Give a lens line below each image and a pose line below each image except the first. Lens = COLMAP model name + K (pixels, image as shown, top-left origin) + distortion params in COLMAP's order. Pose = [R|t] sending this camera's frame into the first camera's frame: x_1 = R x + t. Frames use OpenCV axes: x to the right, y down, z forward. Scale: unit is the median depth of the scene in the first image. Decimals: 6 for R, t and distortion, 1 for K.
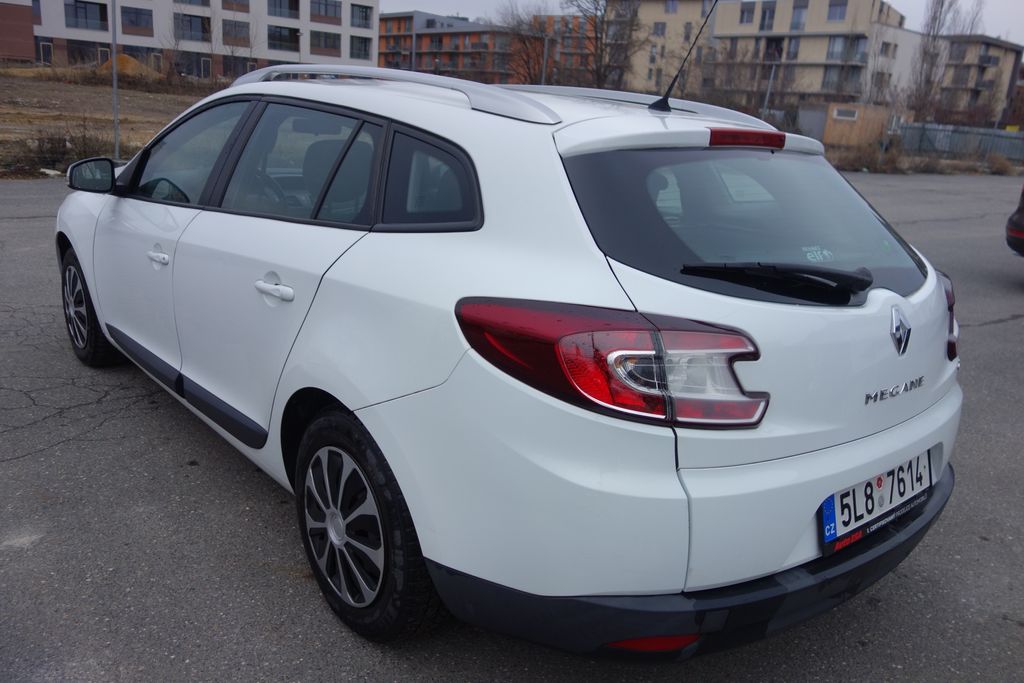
lens RADIAL K [[811.4, 0, 511.5], [0, 811.4, 339.8], [0, 0, 1]] dist [0.008112, -0.005411]
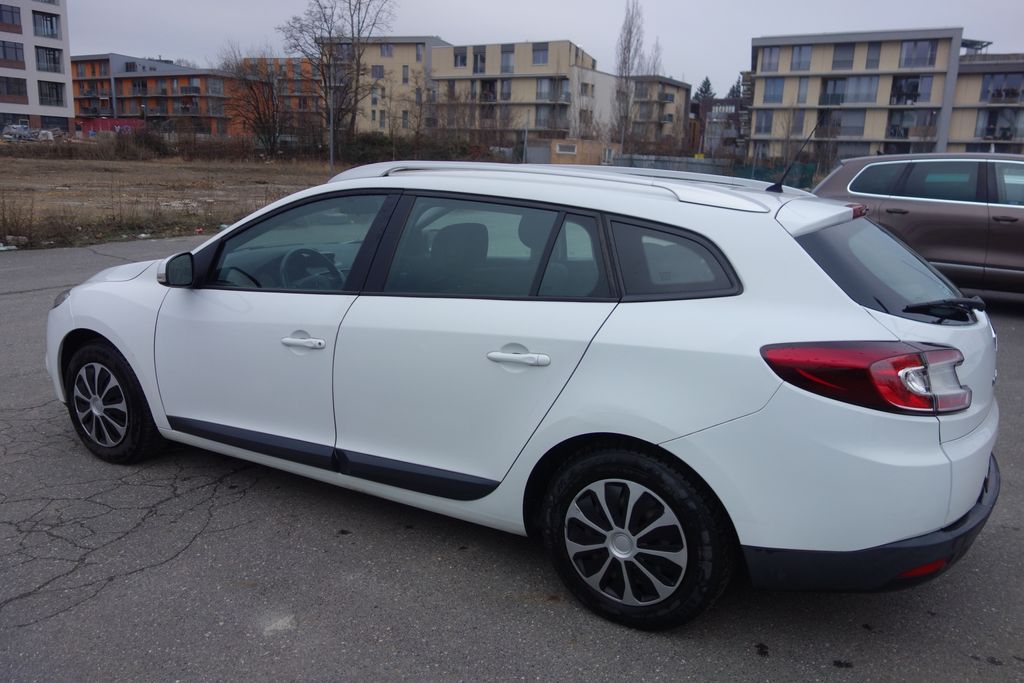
lens RADIAL K [[811.4, 0, 511.5], [0, 811.4, 339.8], [0, 0, 1]] dist [0.008112, -0.005411]
pose [[0.943896, -0.108656, 0.311856, -0.024673], [0.122493, 0.992153, -0.025066, -0.002221], [-0.306685, 0.061860, 0.949799, -0.004580]]
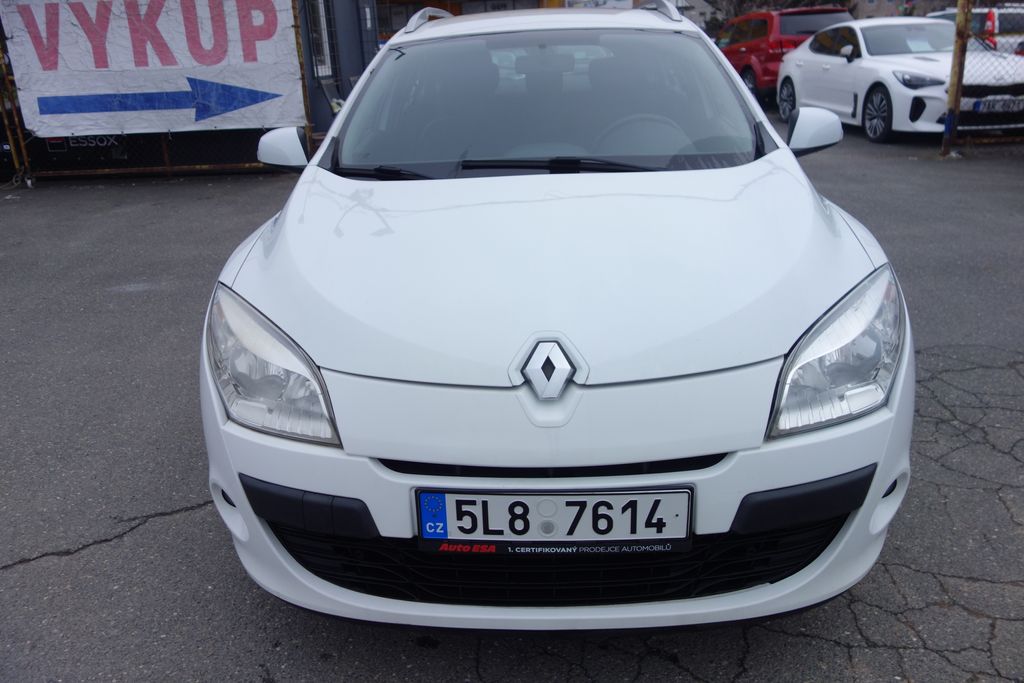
lens RADIAL K [[807.2, 0, 511.8], [0, 807.2, 345.2], [0, 0, 1]] dist [0.009641, -0.009077]
pose [[-0.740313, -0.271749, 0.614890, -0.047041], [0.176382, 0.804098, 0.567729, -0.030182], [-0.648711, 0.528753, -0.547352, 0.097382]]
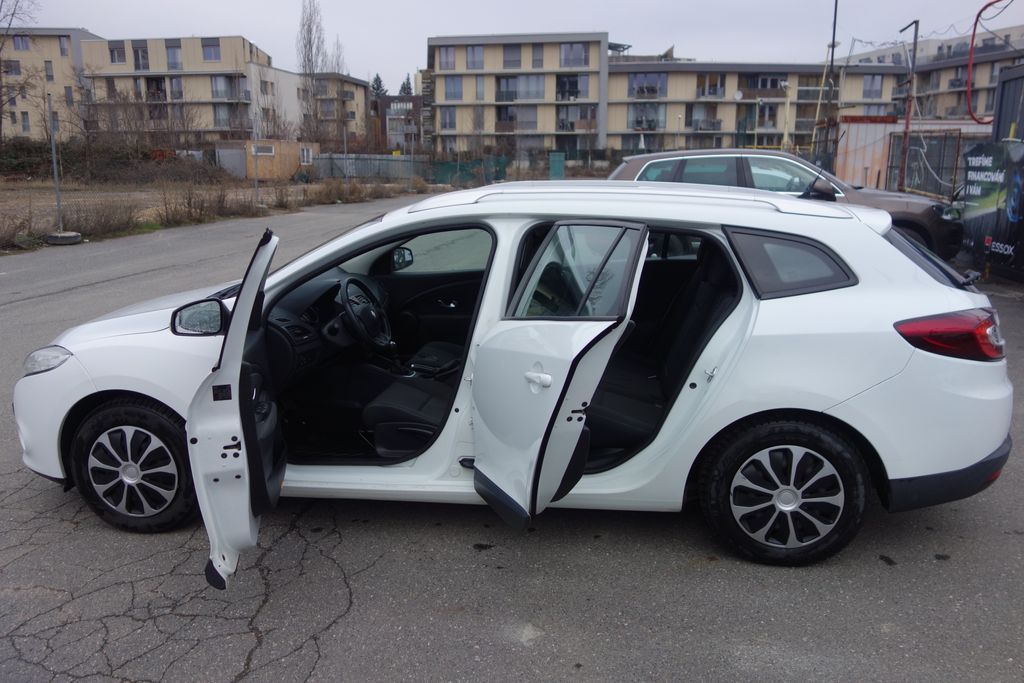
lens RADIAL K [[811.9, 0, 512.0], [0, 811.9, 341.5], [0, 0, 1]] dist [-0.001697, 0.003964]
pose [[0.749435, -0.212390, 0.627087, -0.049962], [0.235140, 0.970786, 0.047783, -0.008112], [-0.618916, 0.111643, 0.777482, 0.004284]]
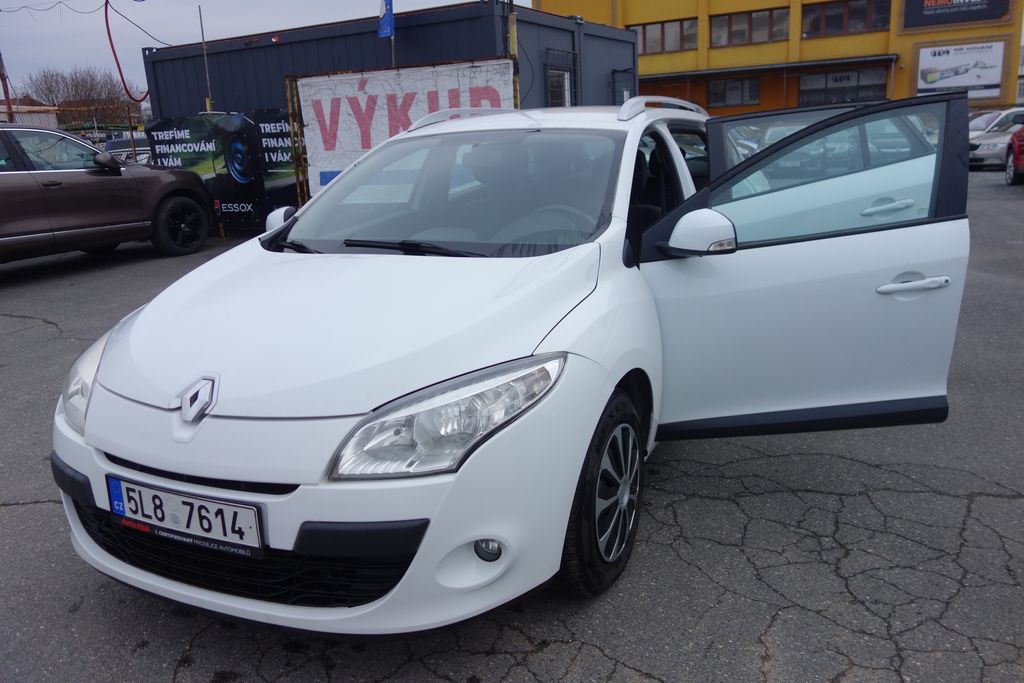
lens RADIAL K [[807.2, 0, 511.8], [0, 807.2, 345.2], [0, 0, 1]] dist [0.009641, -0.009077]
pose [[-0.411658, -0.278161, 0.867850, -0.066702], [0.273975, 0.870456, 0.408954, -0.027025], [-0.869181, 0.406119, -0.282121, 0.080029]]
